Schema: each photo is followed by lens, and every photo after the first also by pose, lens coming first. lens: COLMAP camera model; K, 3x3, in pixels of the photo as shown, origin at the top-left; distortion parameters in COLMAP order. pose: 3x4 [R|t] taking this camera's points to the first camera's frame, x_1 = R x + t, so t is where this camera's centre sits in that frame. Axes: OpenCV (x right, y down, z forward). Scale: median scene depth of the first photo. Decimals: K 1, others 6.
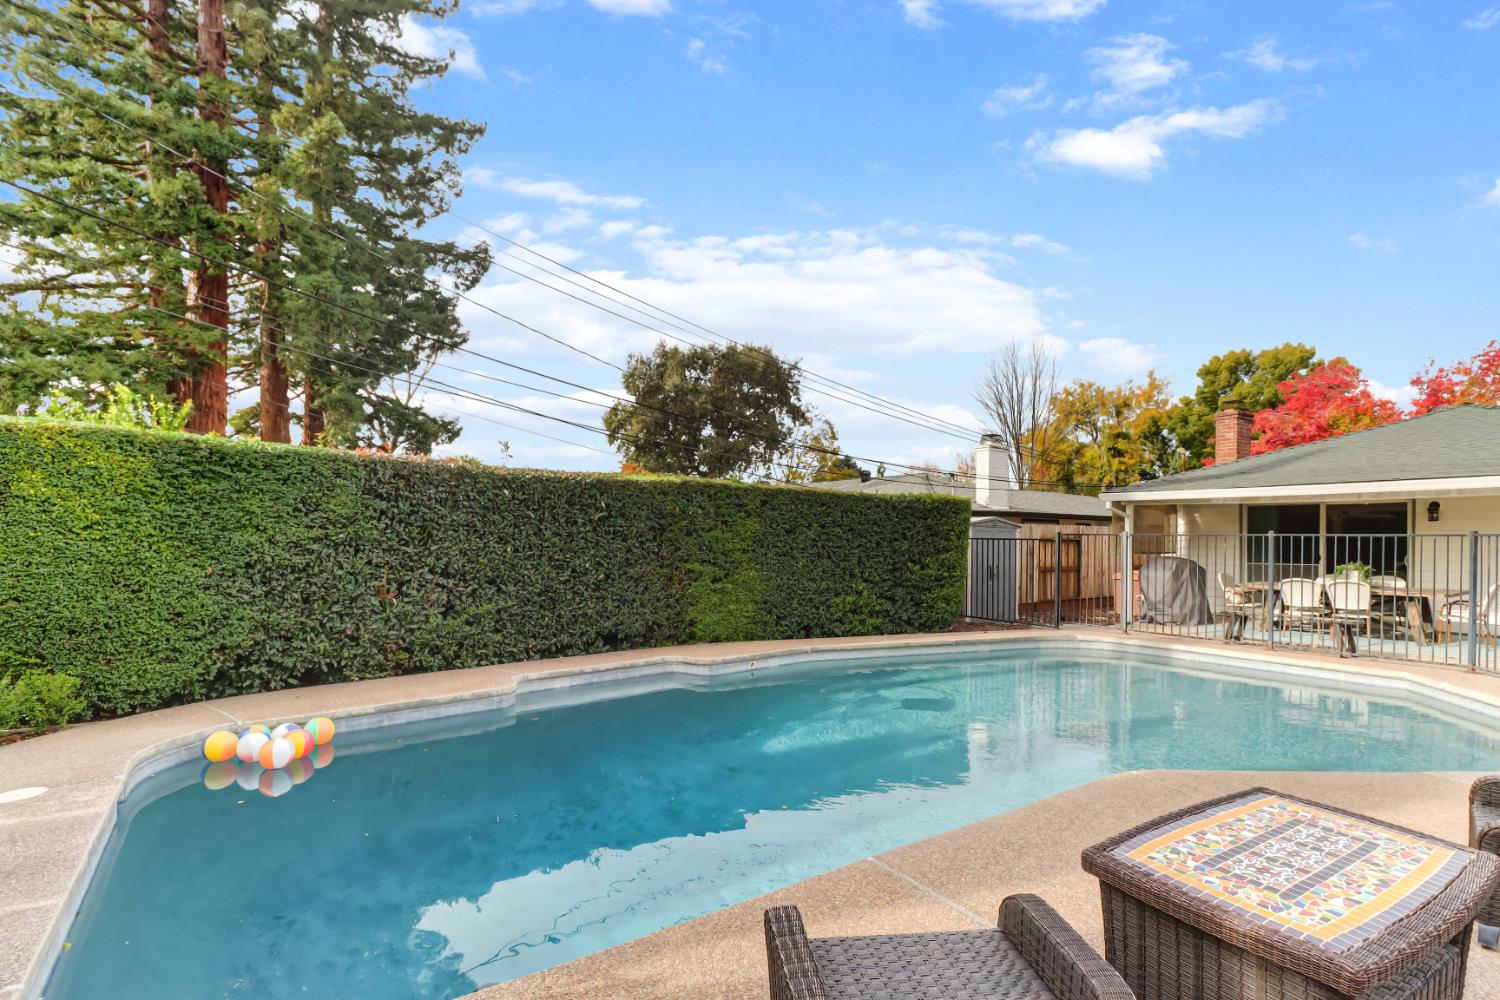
lens RADIAL K [[717.1, 0, 732.1], [0, 717.1, 534.0], [0, 0, 1]] dist [0.015713, -0.000369]
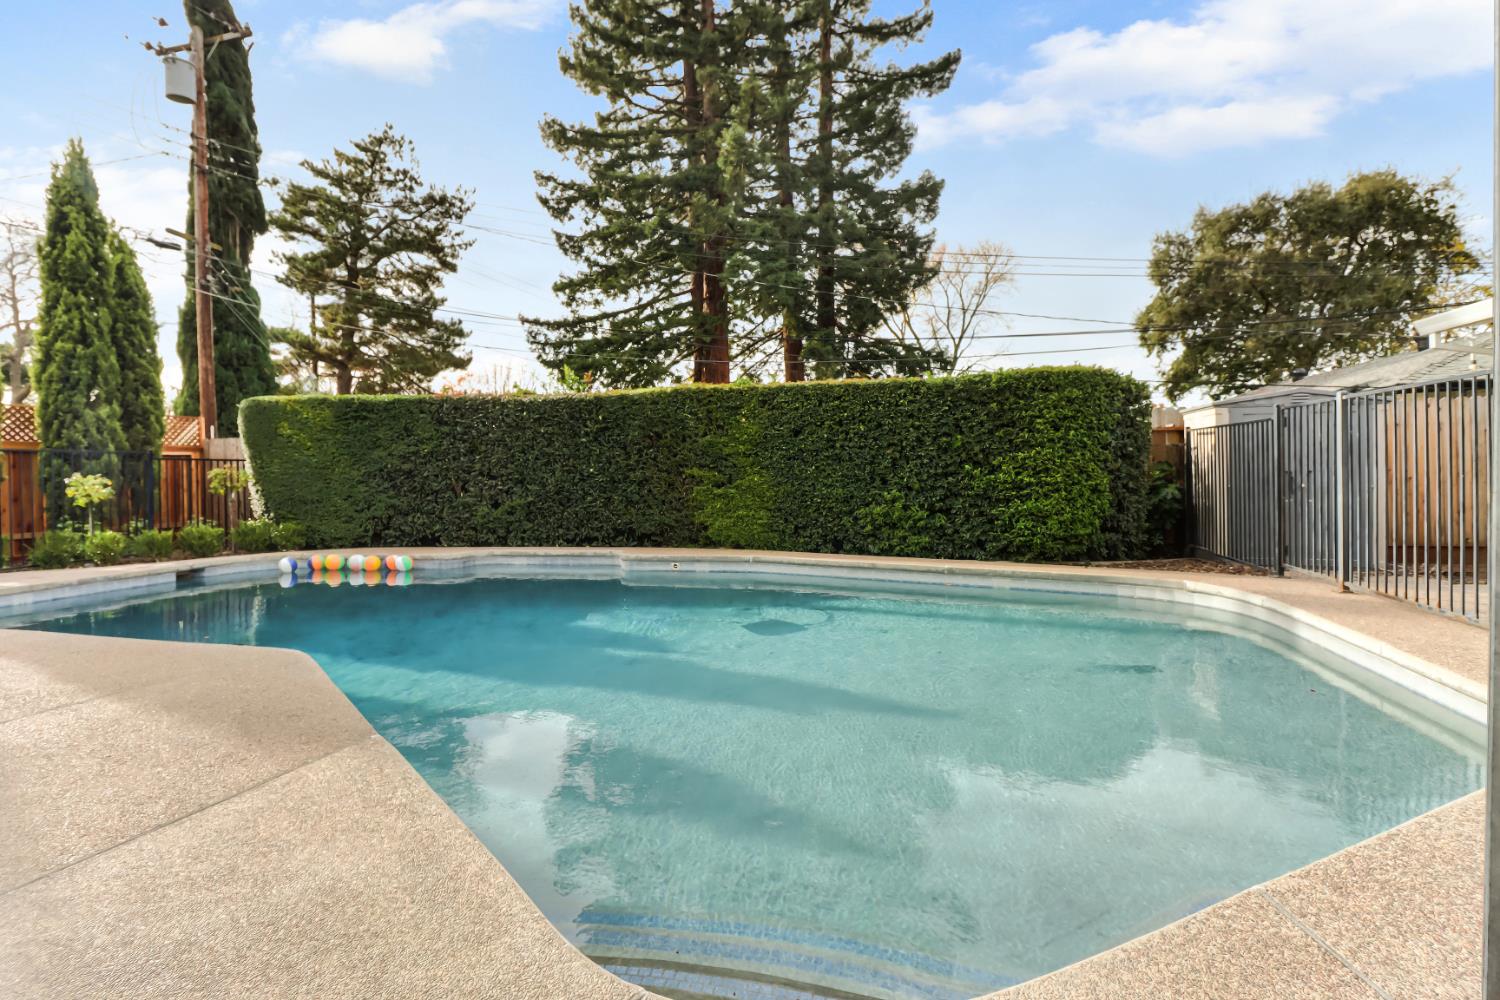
lens RADIAL K [[720.9, 0, 748.3], [0, 720.9, 467.8], [0, 0, 1]] dist [-0.003167, -0.000634]
pose [[0.635637, -0.021062, -0.771700, 0.713142], [0.026089, 0.999643, -0.005794, 0.043739], [0.771547, -0.016450, 0.635960, 0.362863]]
